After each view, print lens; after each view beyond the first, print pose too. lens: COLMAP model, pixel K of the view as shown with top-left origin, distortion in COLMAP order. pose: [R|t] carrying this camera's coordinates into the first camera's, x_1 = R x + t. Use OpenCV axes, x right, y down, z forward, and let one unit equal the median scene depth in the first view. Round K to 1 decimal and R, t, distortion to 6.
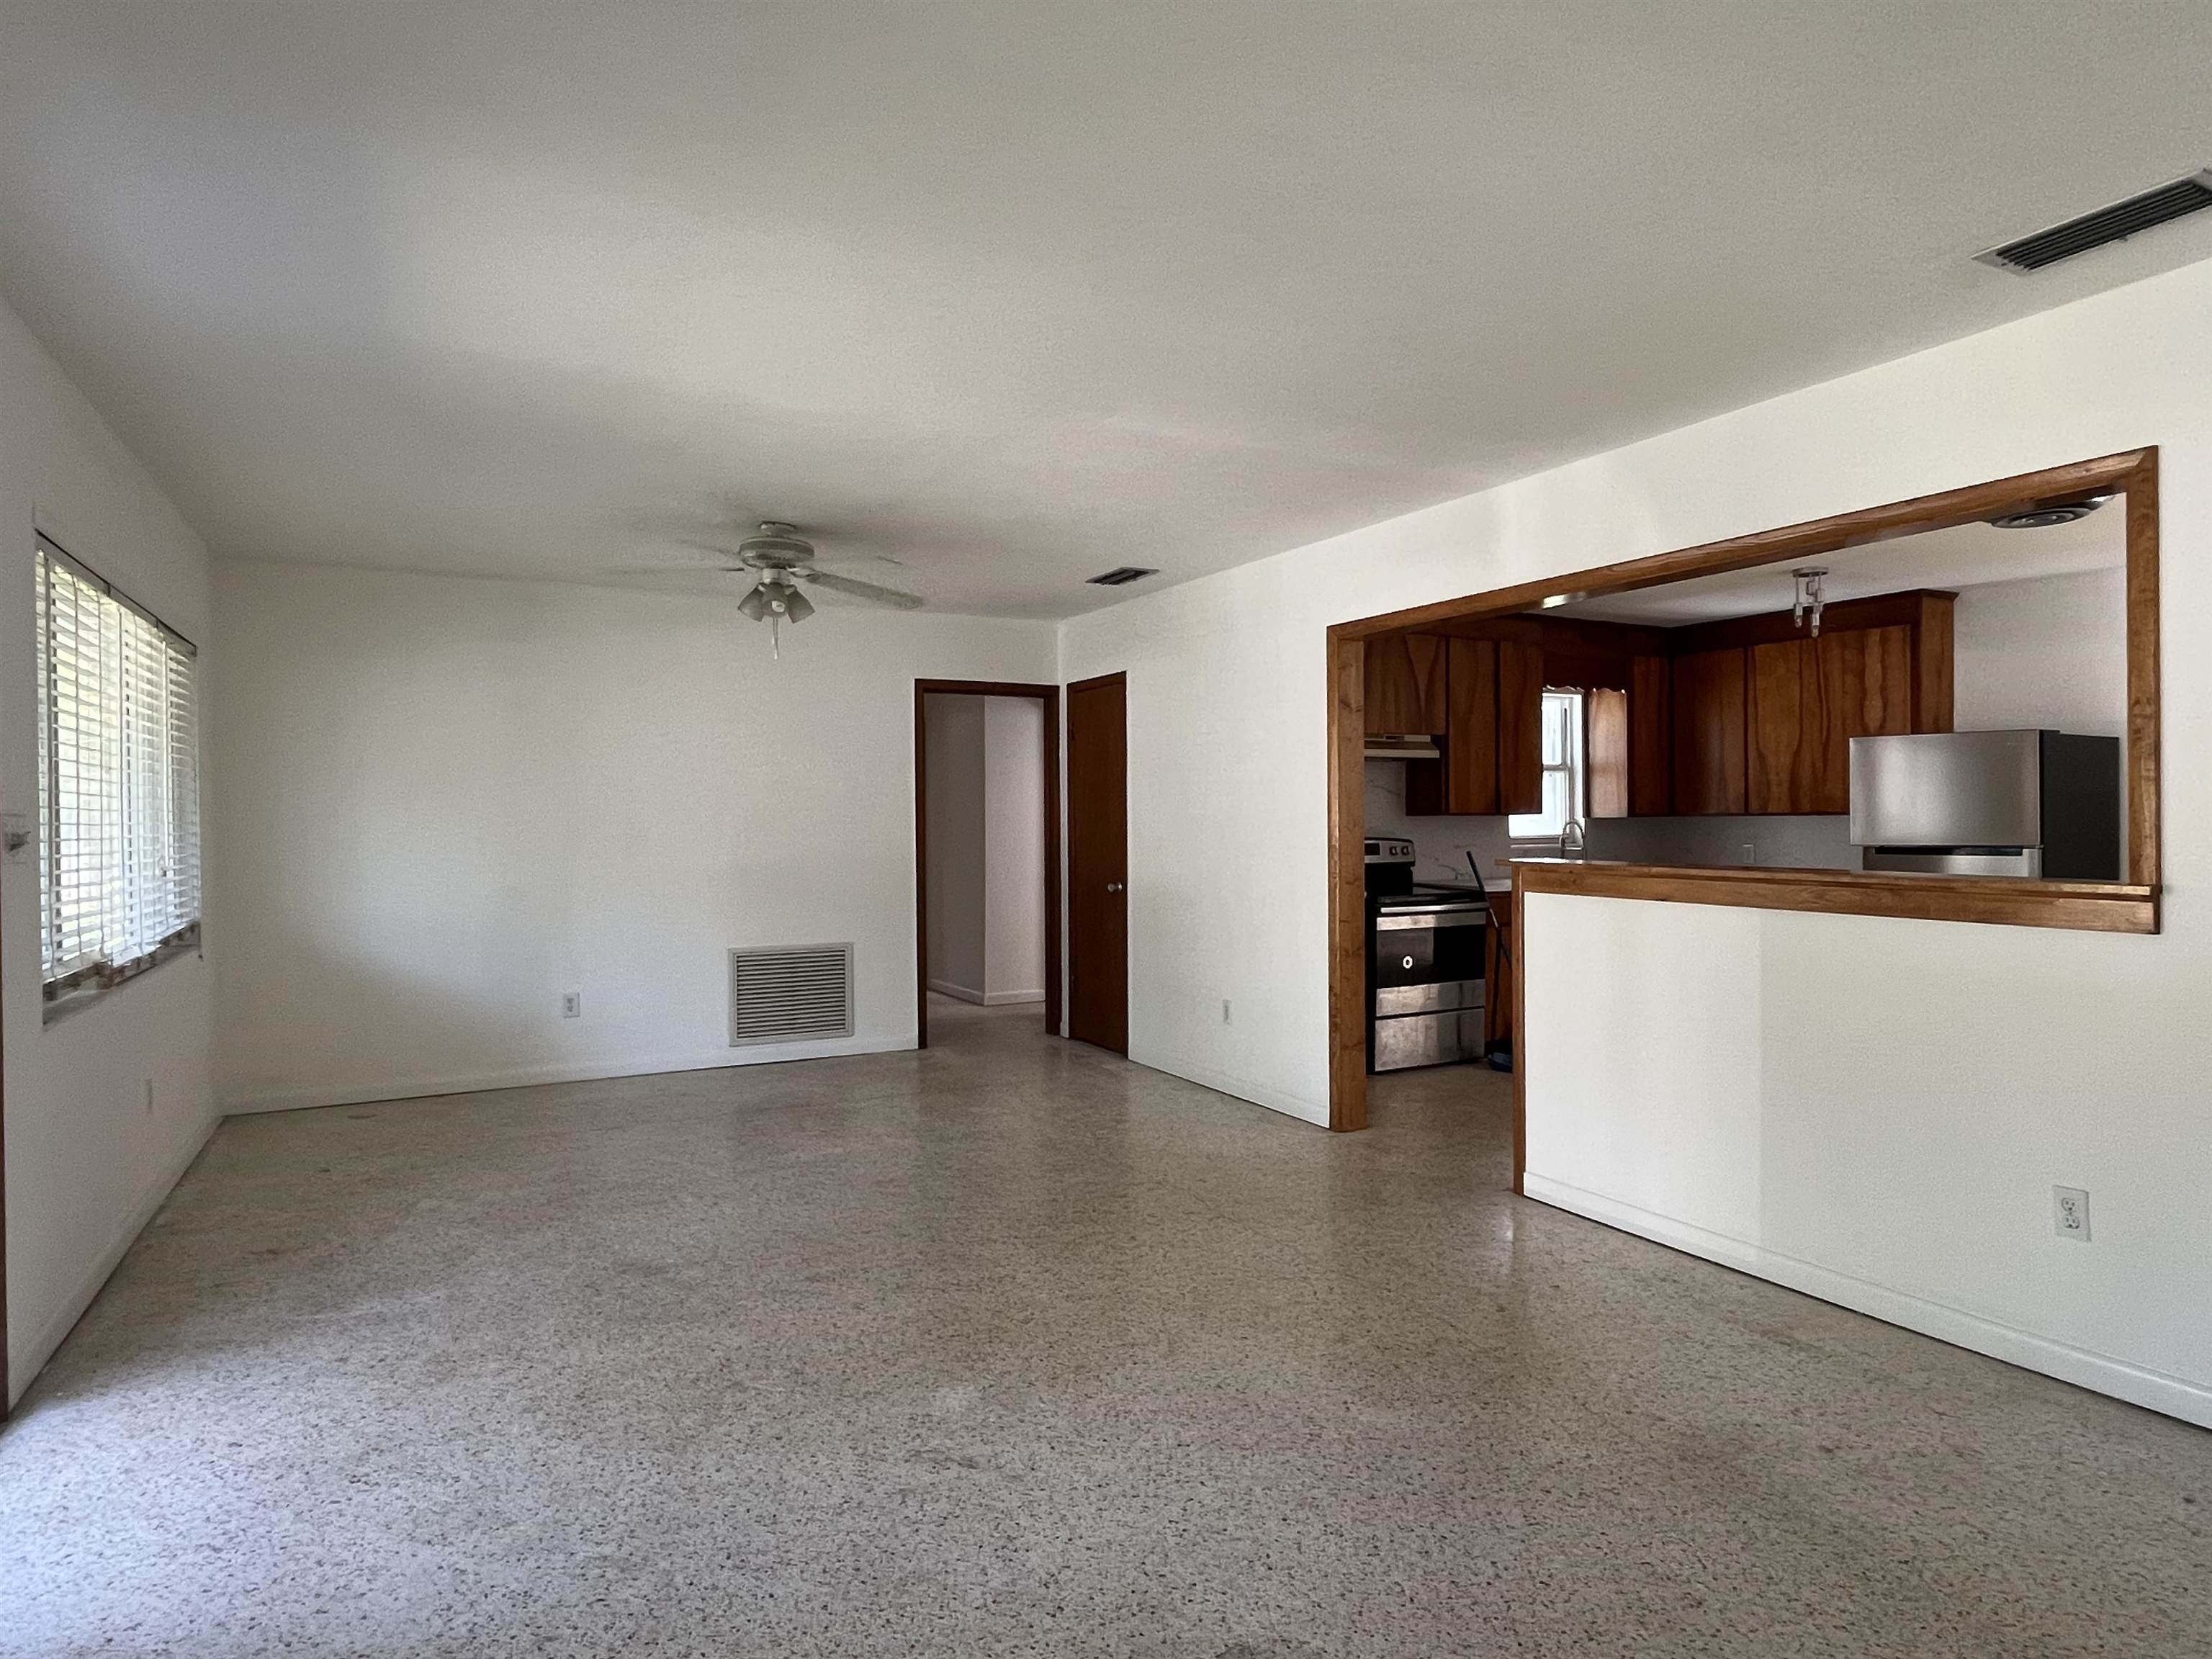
lens RADIAL K [[1265.9, 0, 1096.0], [0, 1265.9, 816.1], [0, 0, 1]] dist [-0.001877, -0.001431]
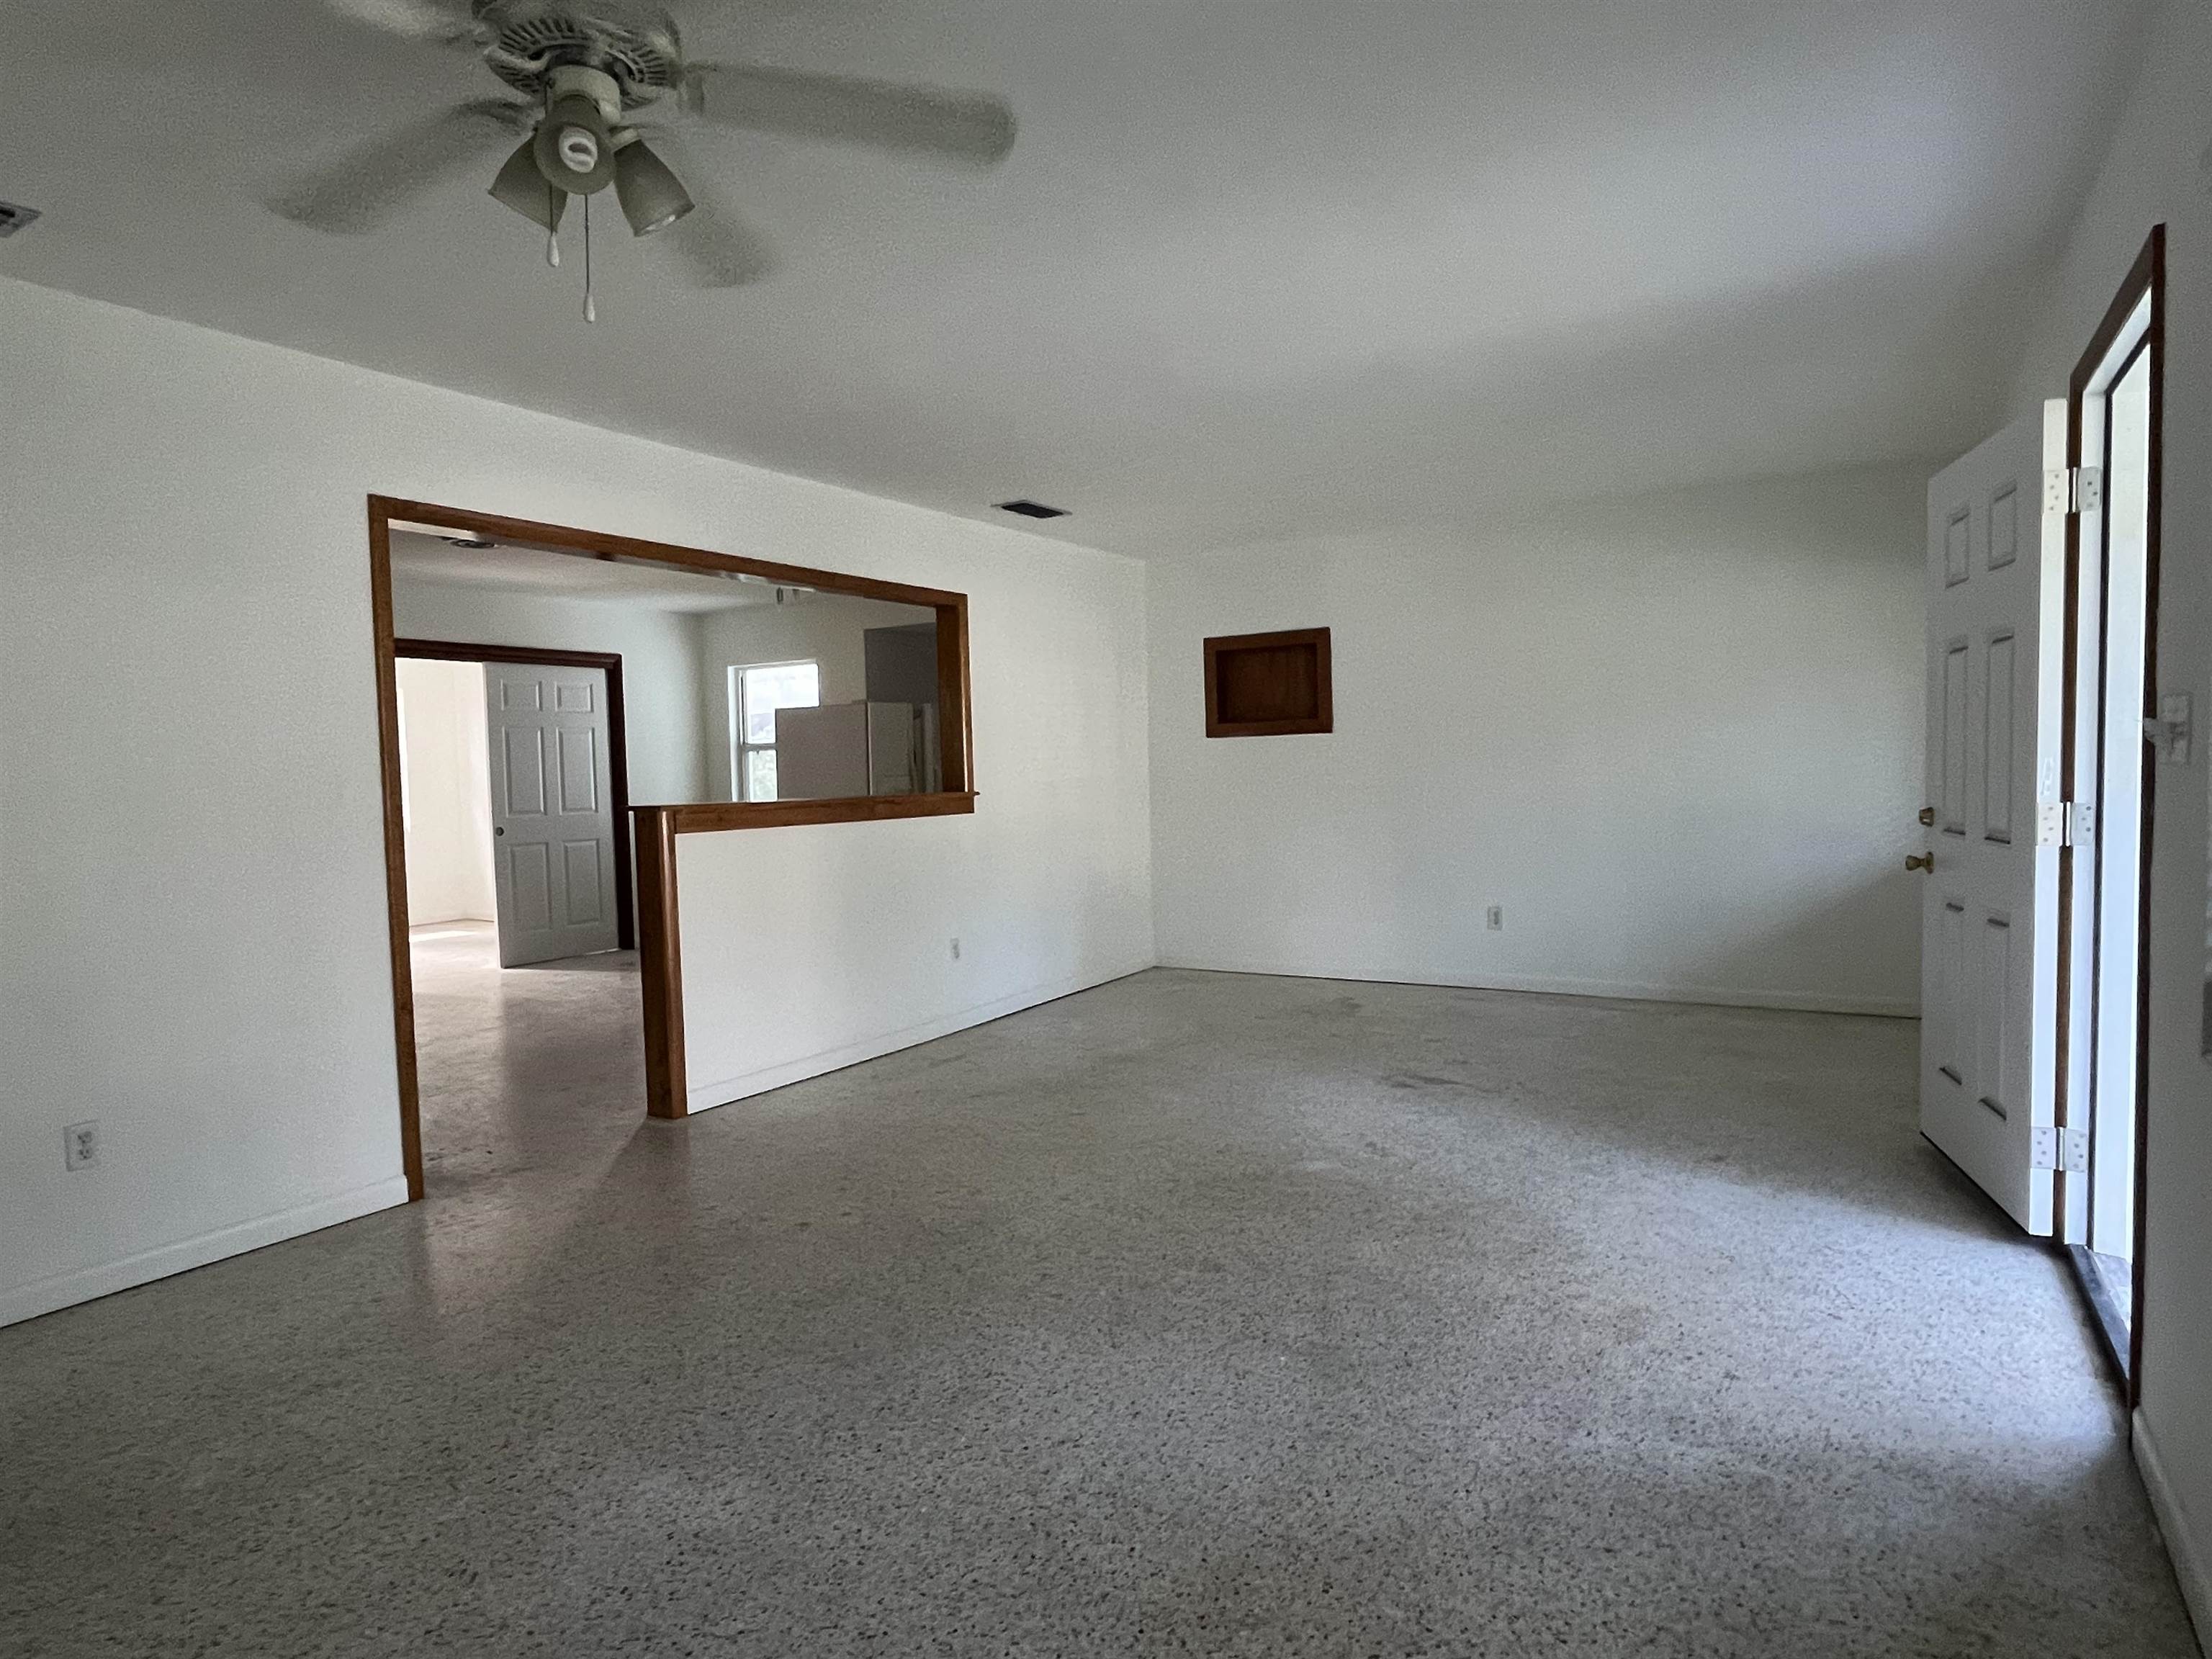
lens RADIAL K [[1265.9, 0, 1107.0], [0, 1265.9, 844.2], [0, 0, 1]] dist [-0.001877, -0.001431]
pose [[-0.519451, -0.033597, 0.853839, -0.963749], [0.028214, 0.998008, 0.056434, 0.023022], [-0.854034, 0.053405, -0.517468, 1.570815]]
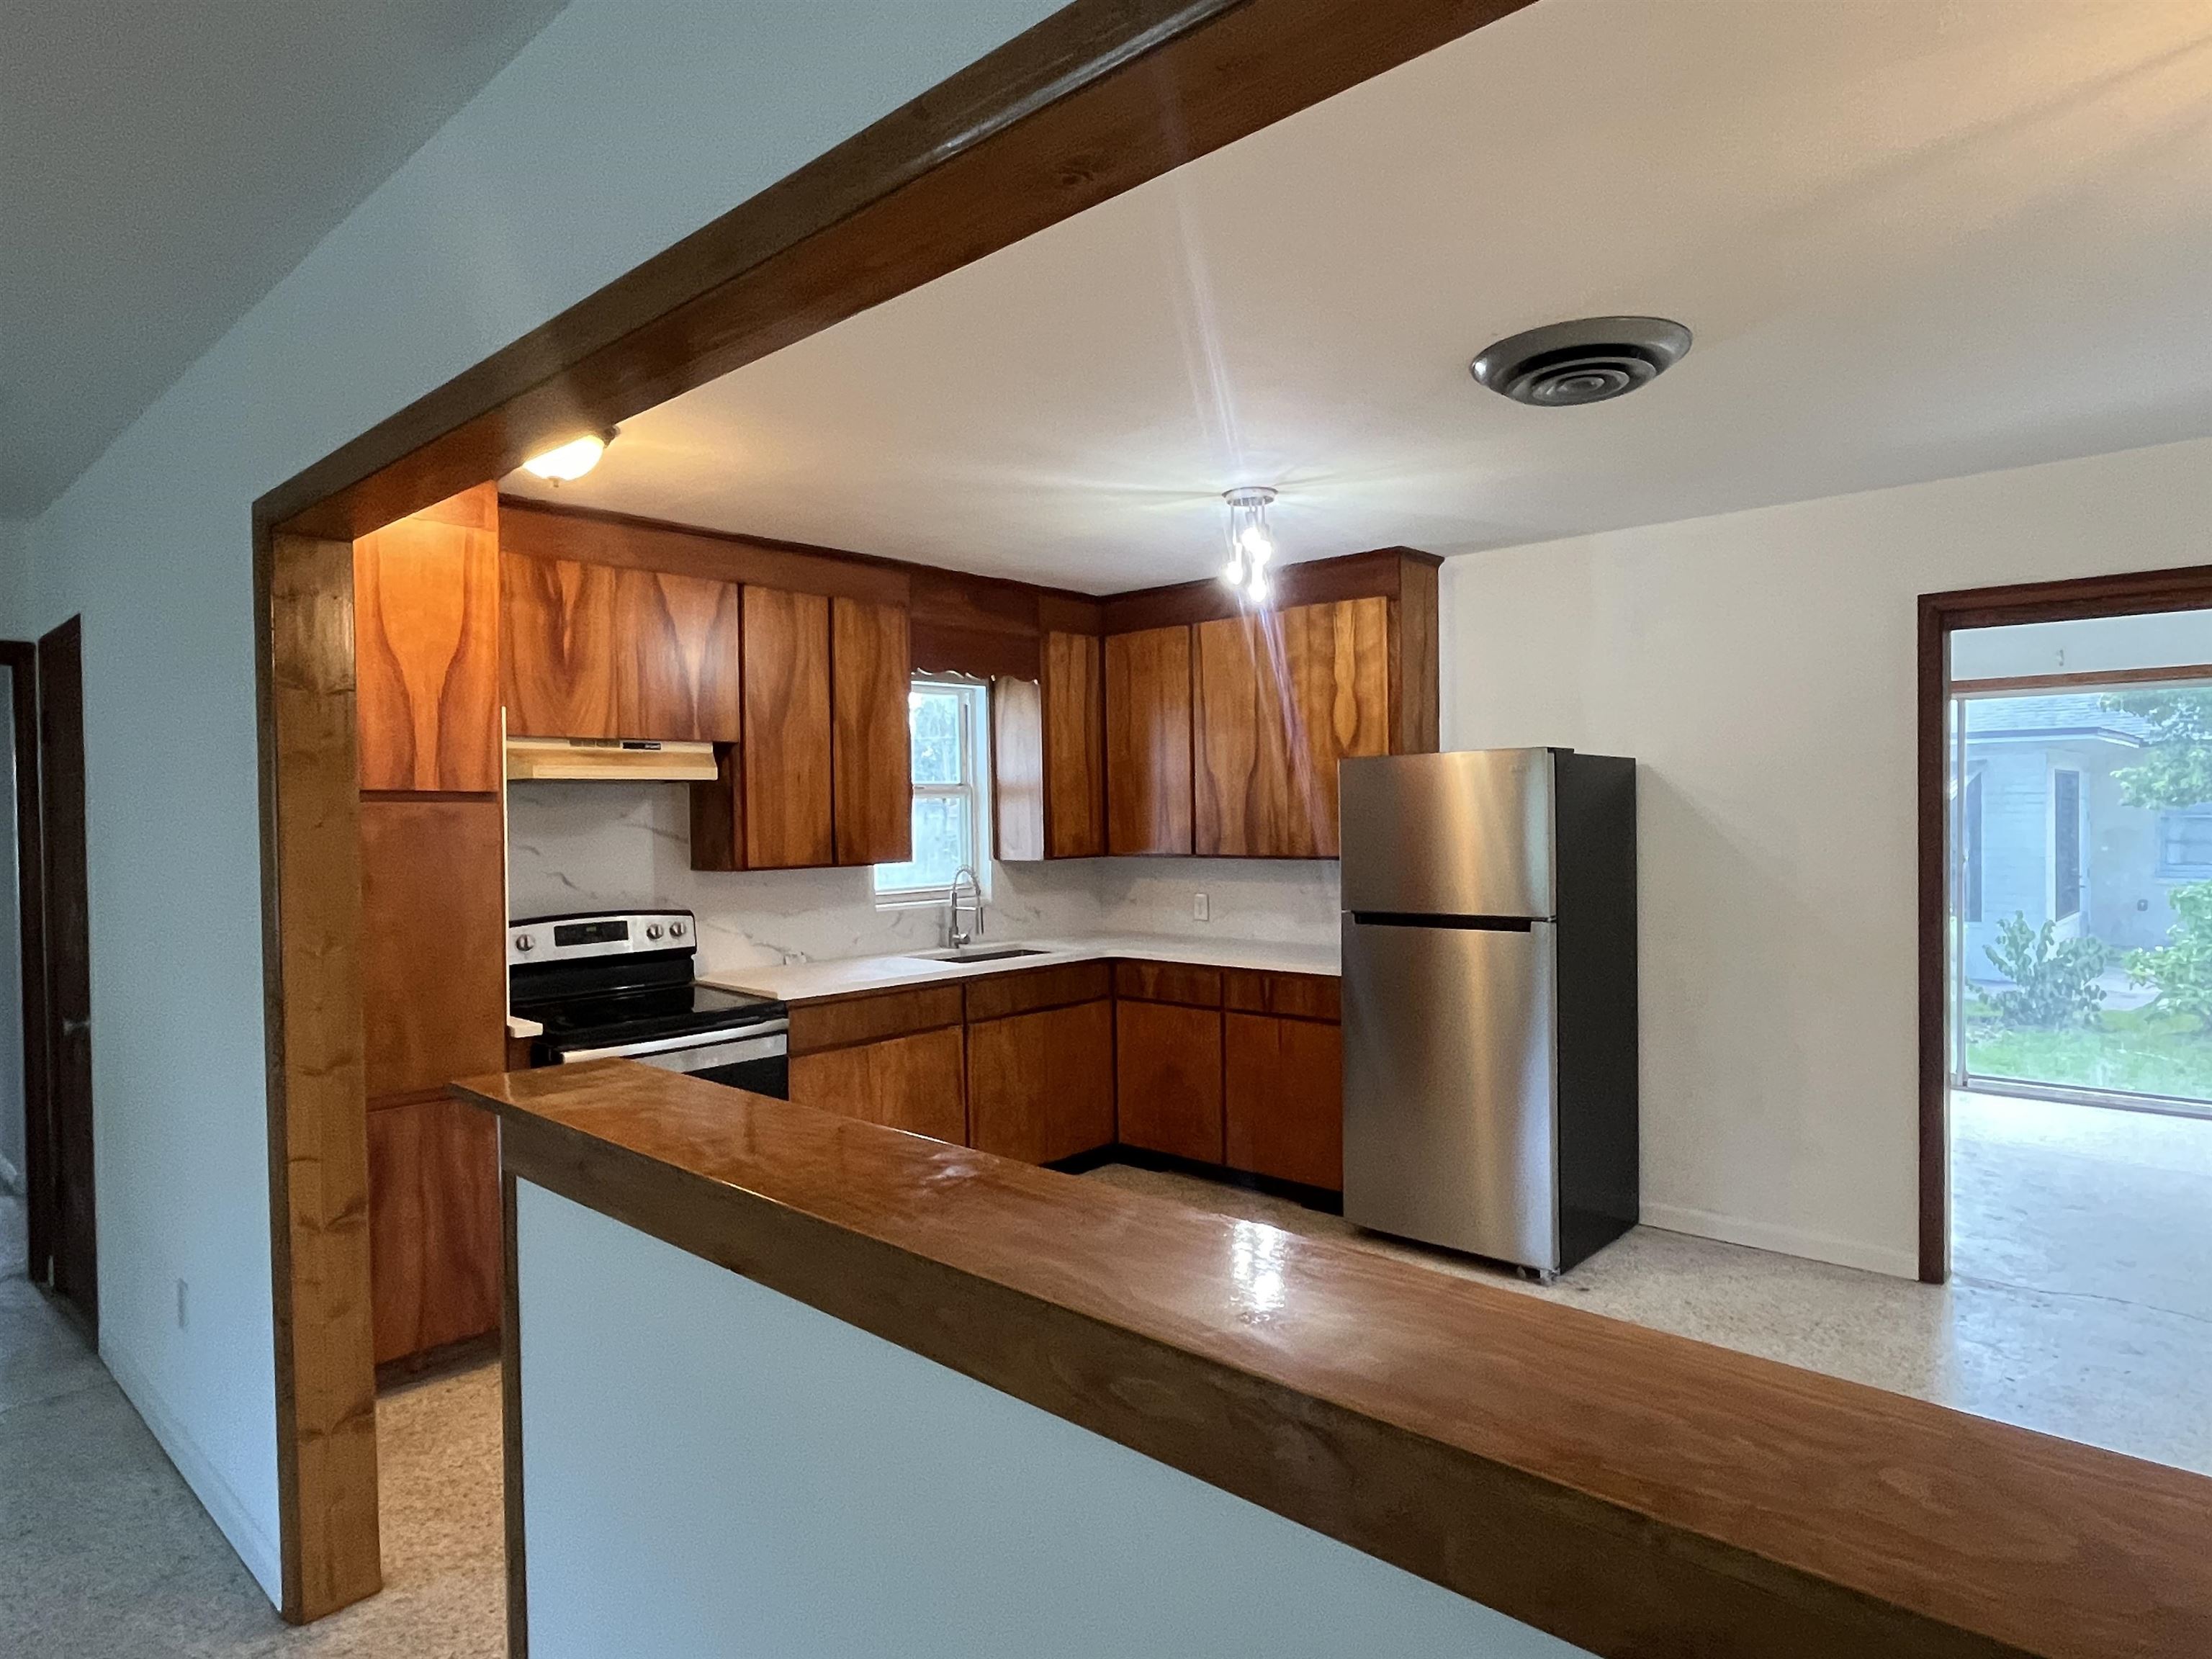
lens RADIAL K [[1265.9, 0, 1100.0], [0, 1265.9, 843.4], [0, 0, 1]] dist [-0.001877, -0.001431]
pose [[0.941037, -0.014813, 0.337979, 0.231864], [0.007566, 0.999713, 0.022749, -0.027306], [-0.338219, -0.018851, 0.940879, 0.356302]]
